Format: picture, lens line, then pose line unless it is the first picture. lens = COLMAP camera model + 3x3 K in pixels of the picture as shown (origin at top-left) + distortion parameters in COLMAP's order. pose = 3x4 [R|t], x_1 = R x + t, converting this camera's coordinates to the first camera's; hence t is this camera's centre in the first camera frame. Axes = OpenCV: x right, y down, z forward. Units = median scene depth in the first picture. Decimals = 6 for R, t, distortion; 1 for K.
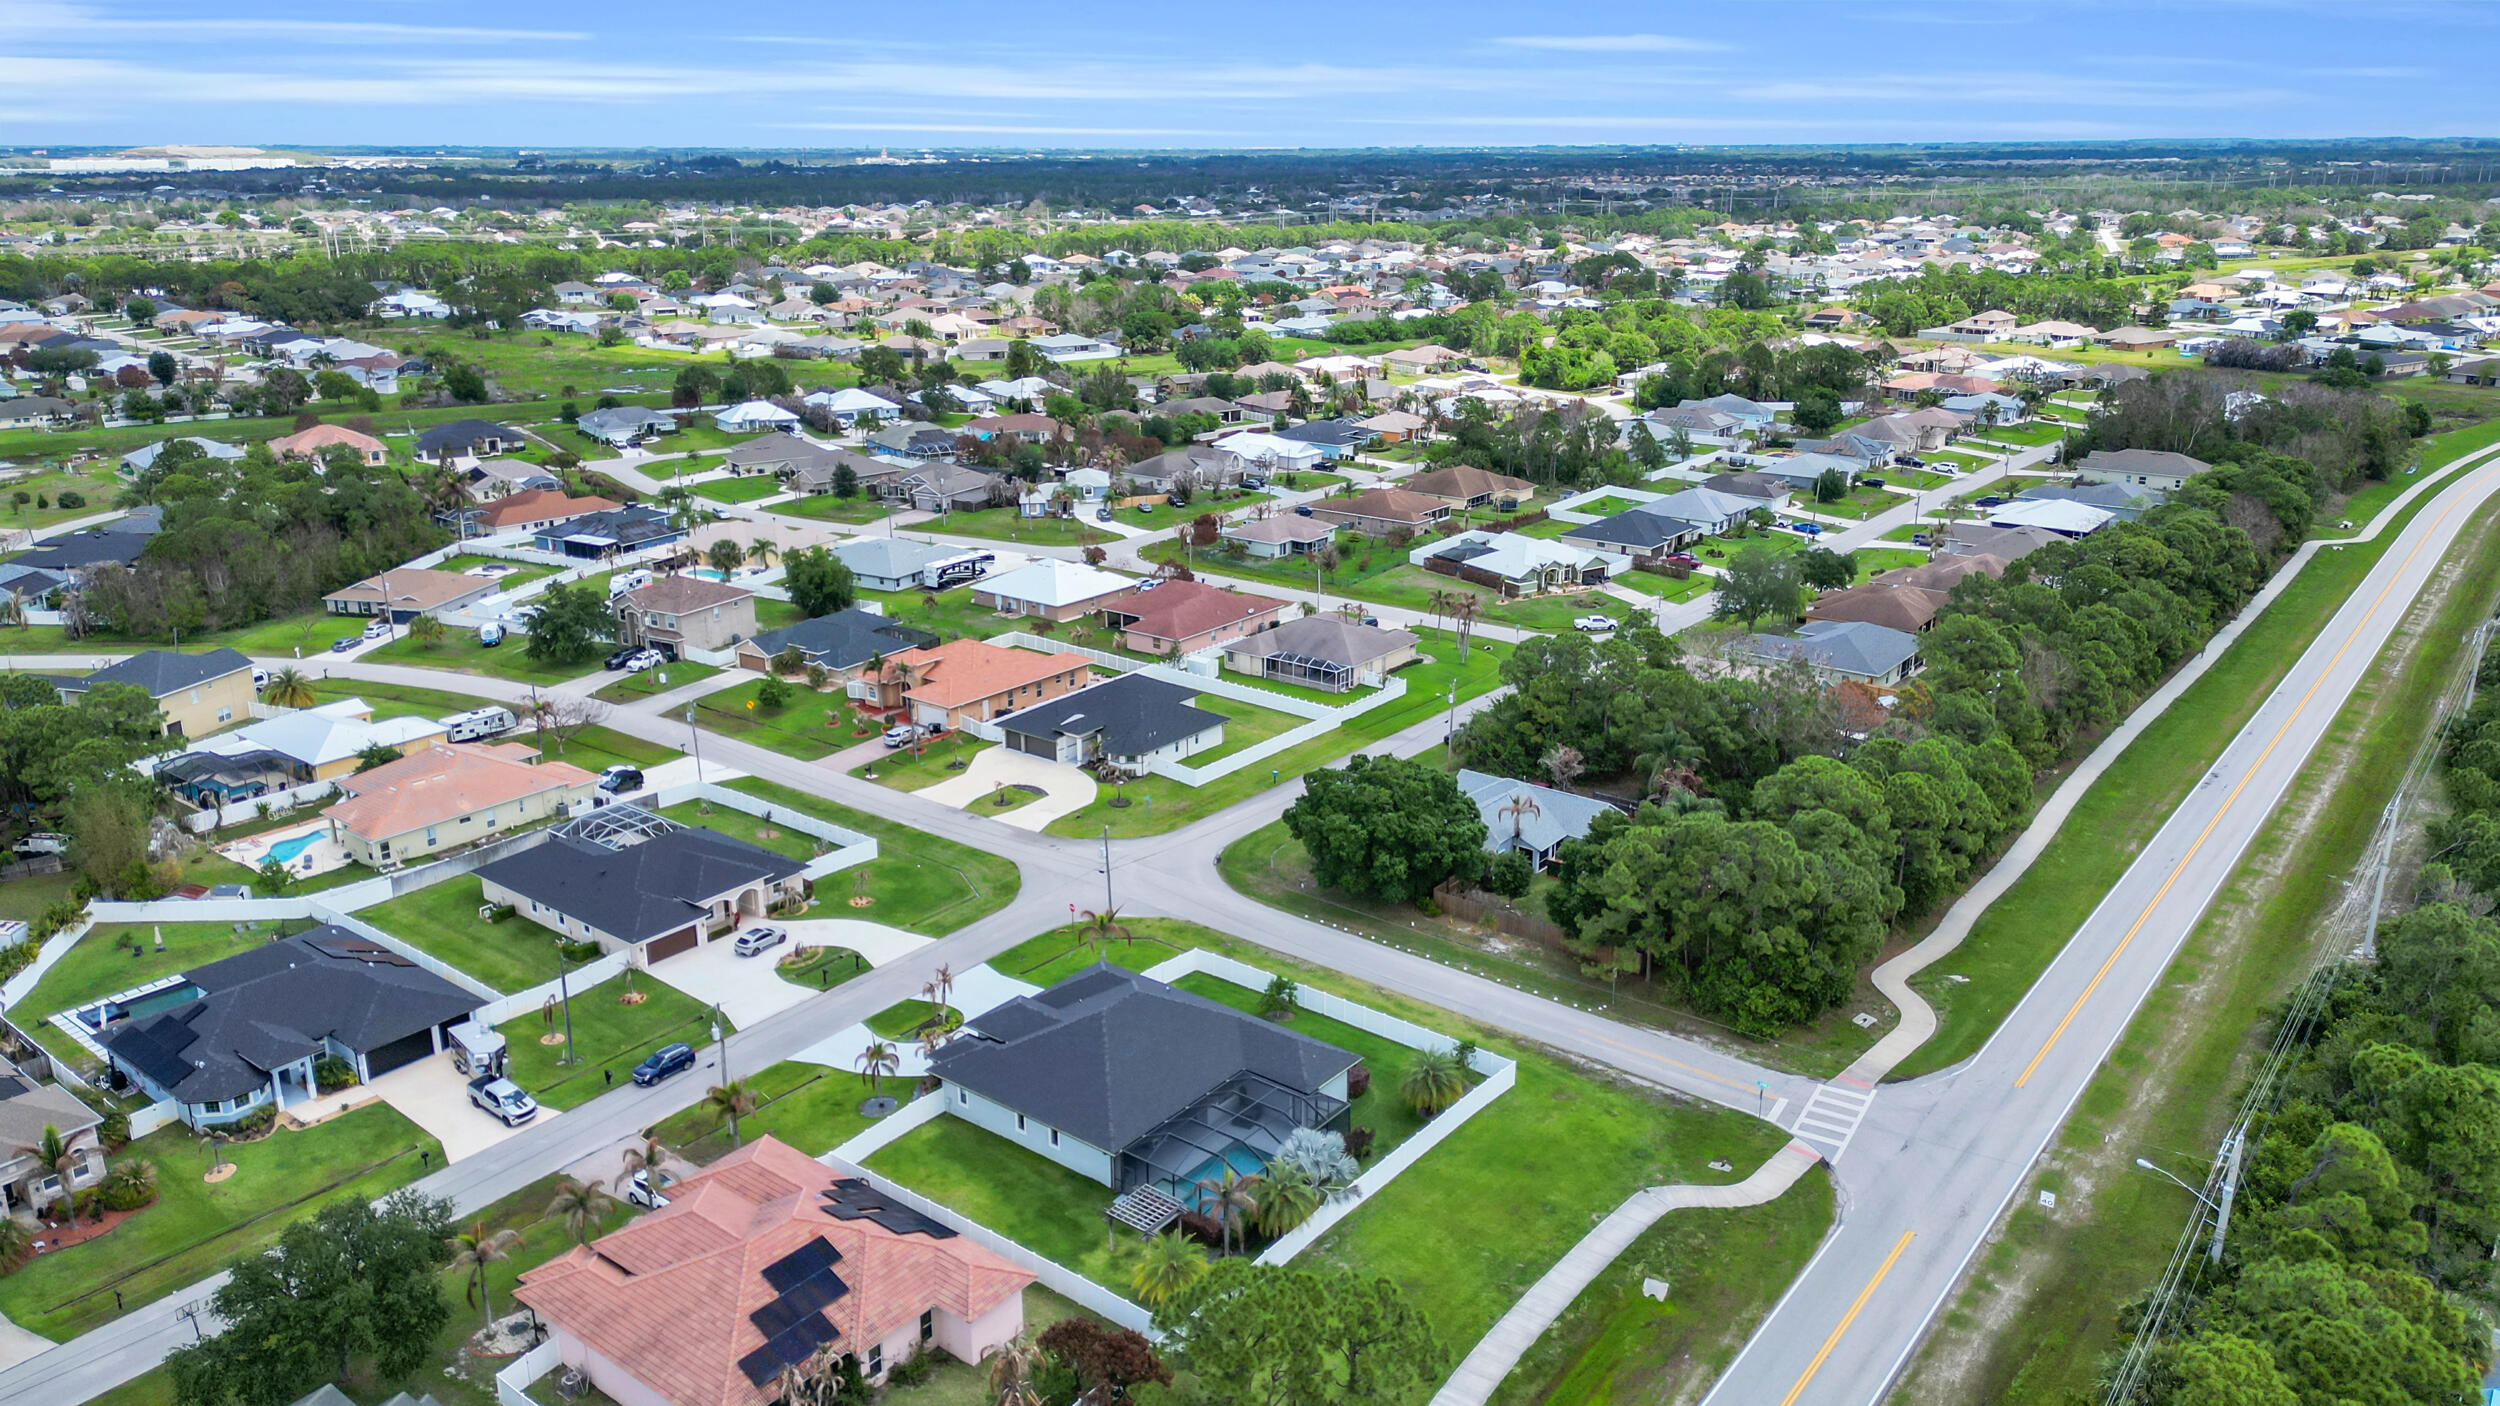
lens RADIAL K [[1756.3, 0, 1249.6], [0, 1756.3, 743.4], [0, 0, 1]] dist [0.110363, -0.125426]
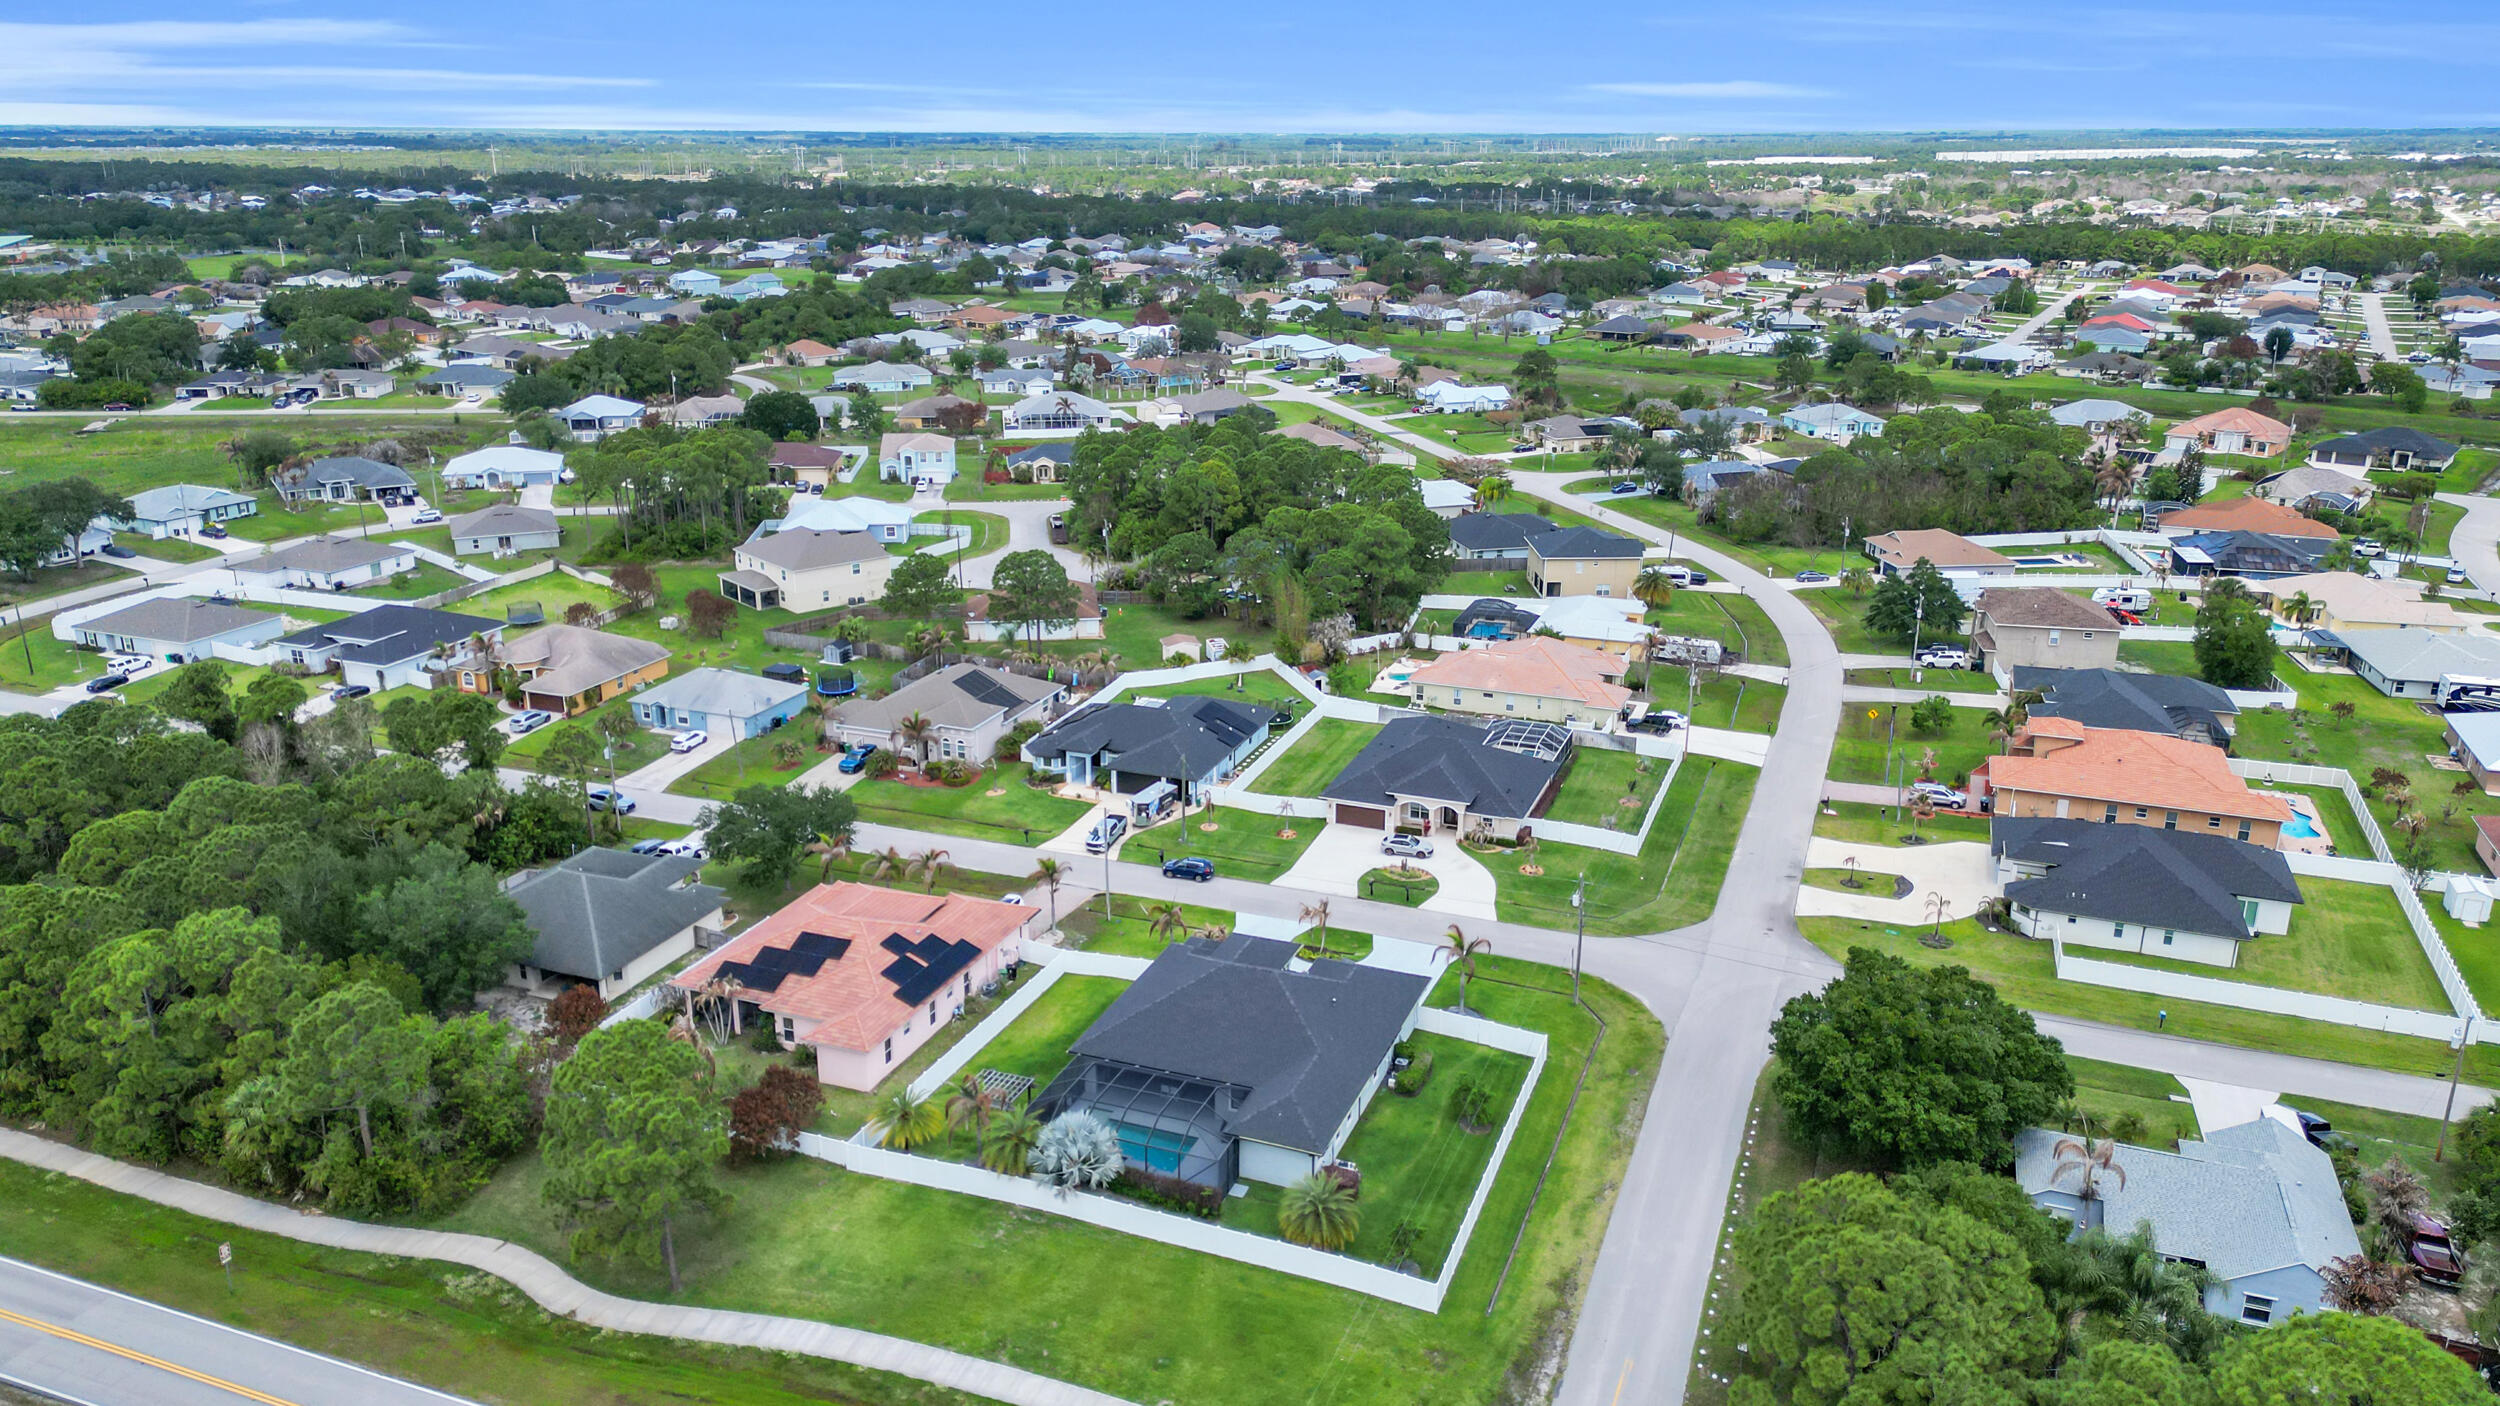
lens RADIAL K [[1753.7, 0, 1236.6], [0, 1753.7, 694.1], [0, 0, 1]] dist [0.111090, -0.125630]
pose [[0.283551, 0.296784, -0.911876, 0.604122], [-0.311284, 0.927897, 0.205204, -0.152861], [0.907029, 0.225667, 0.355491, 0.471367]]
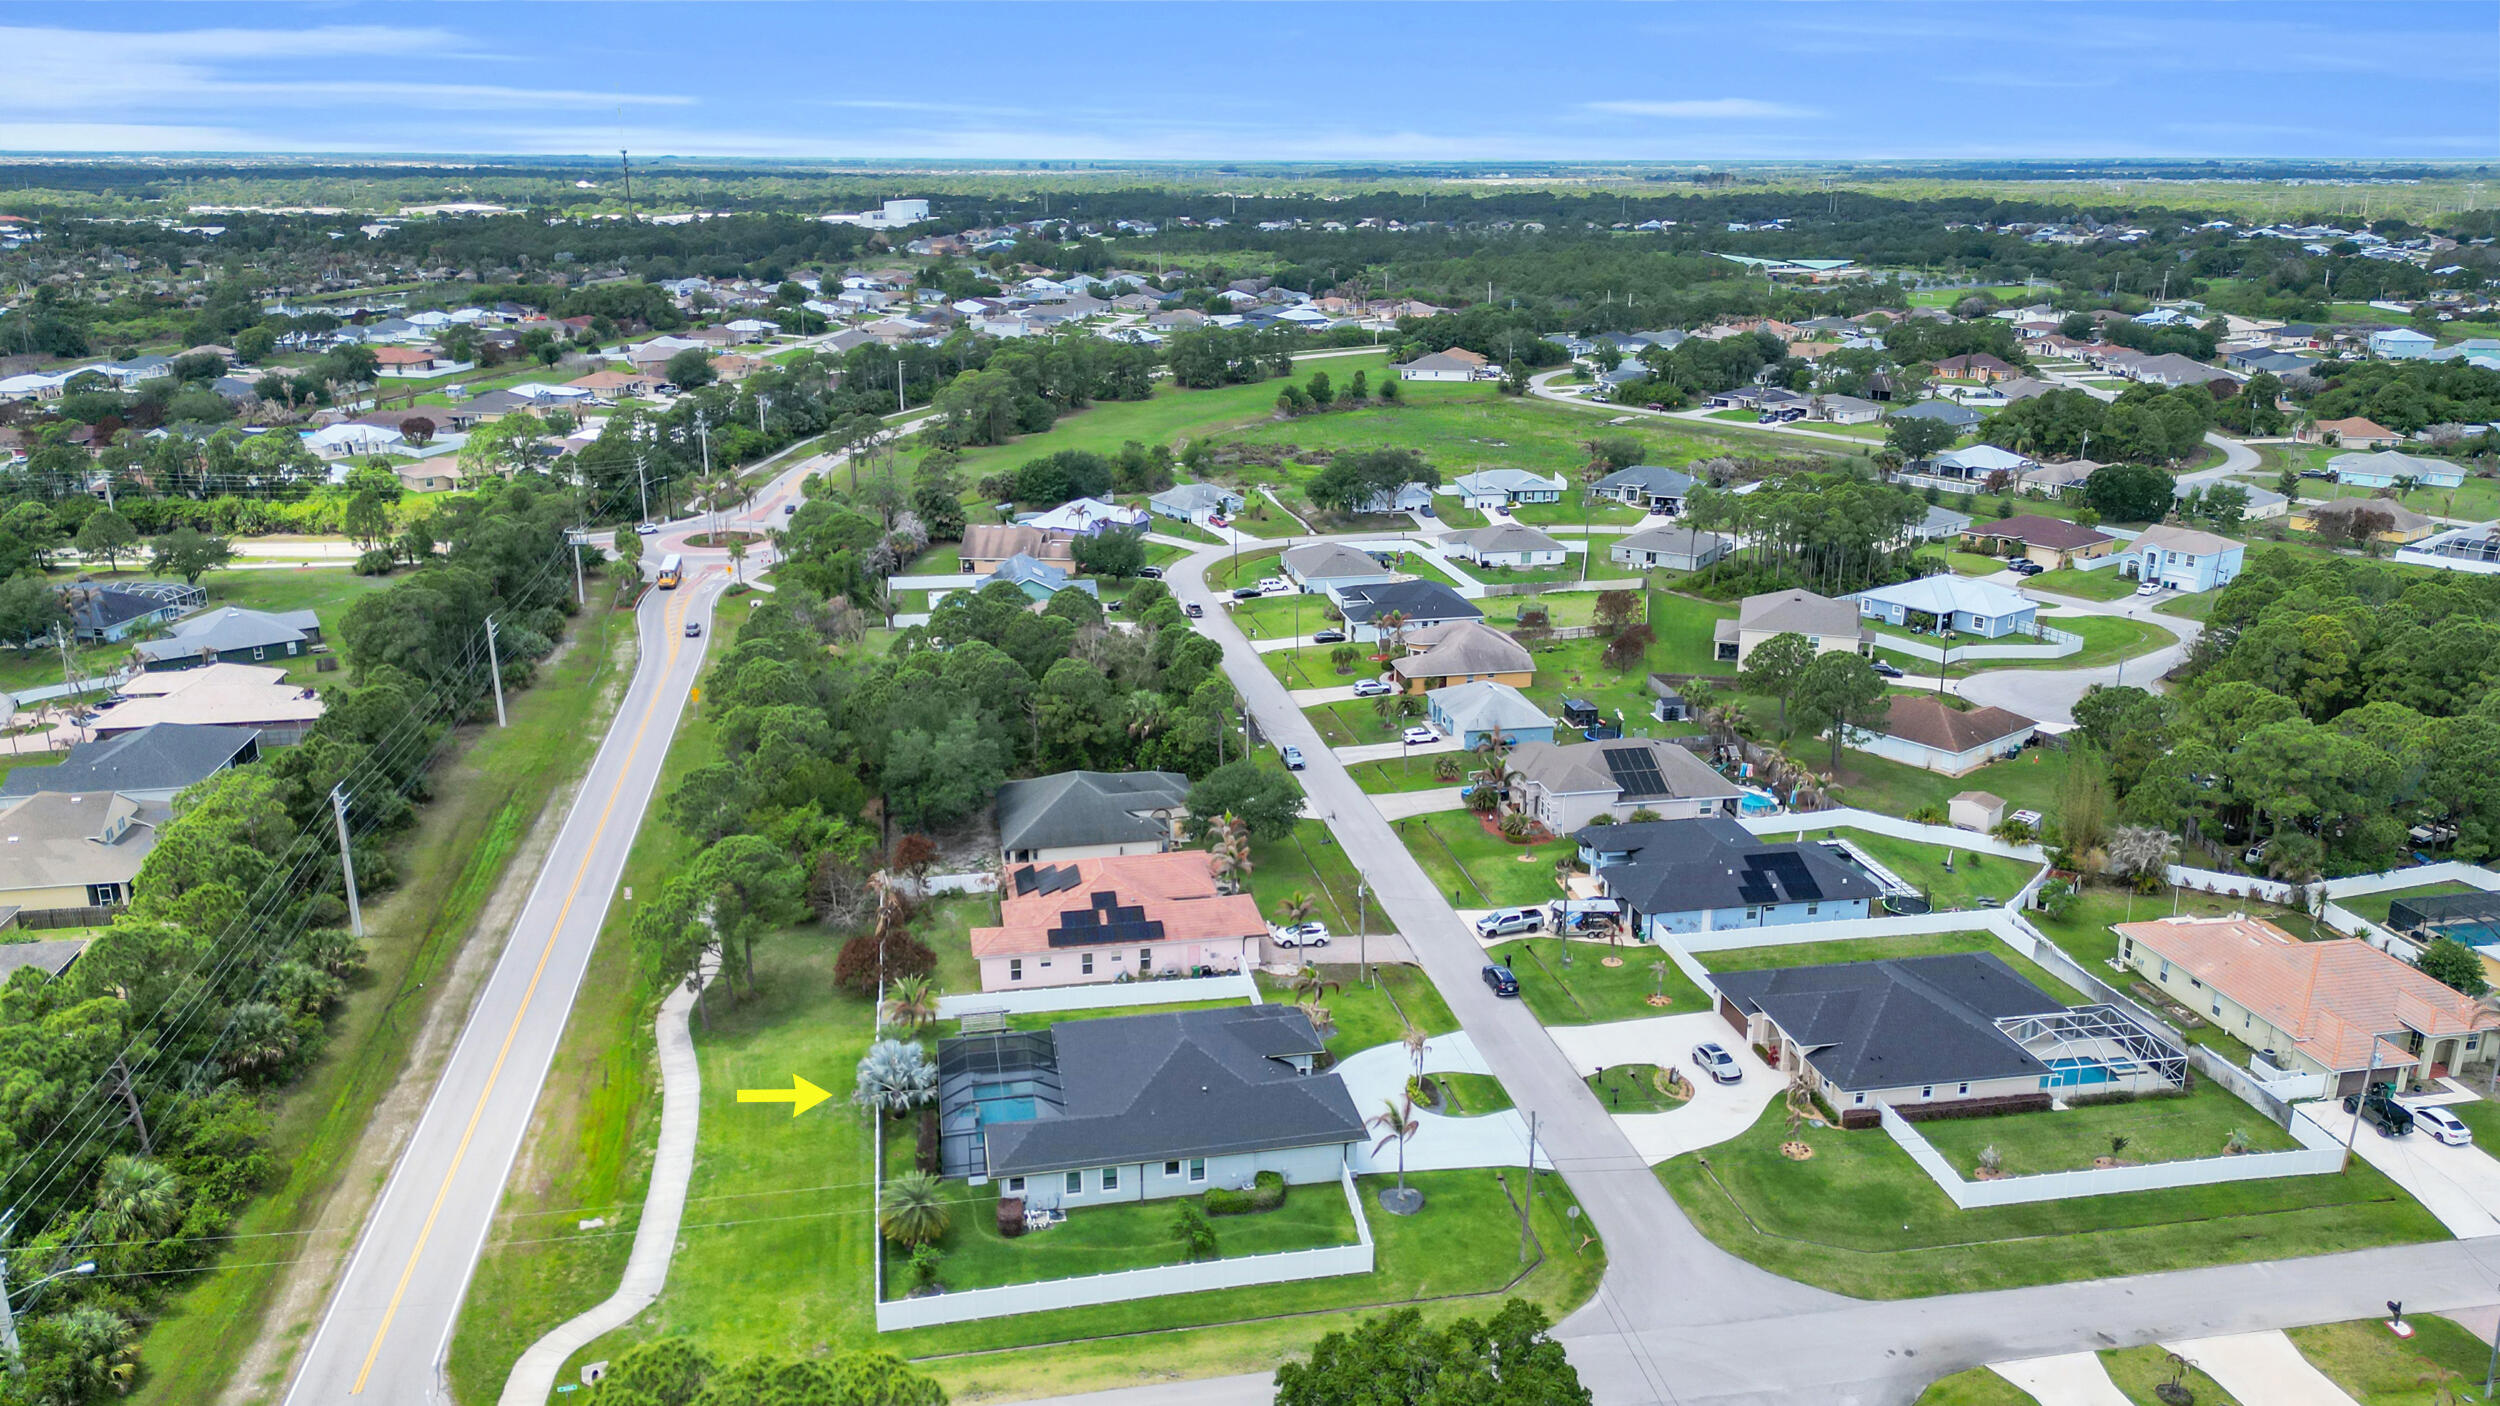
lens RADIAL K [[1756.3, 0, 1249.6], [0, 1756.3, 743.4], [0, 0, 1]] dist [0.110363, -0.125426]
pose [[-0.663040, 0.238459, -0.709588, 0.443535], [-0.241903, 0.828799, 0.504554, -0.387839], [0.708422, 0.506191, -0.491843, 1.115020]]
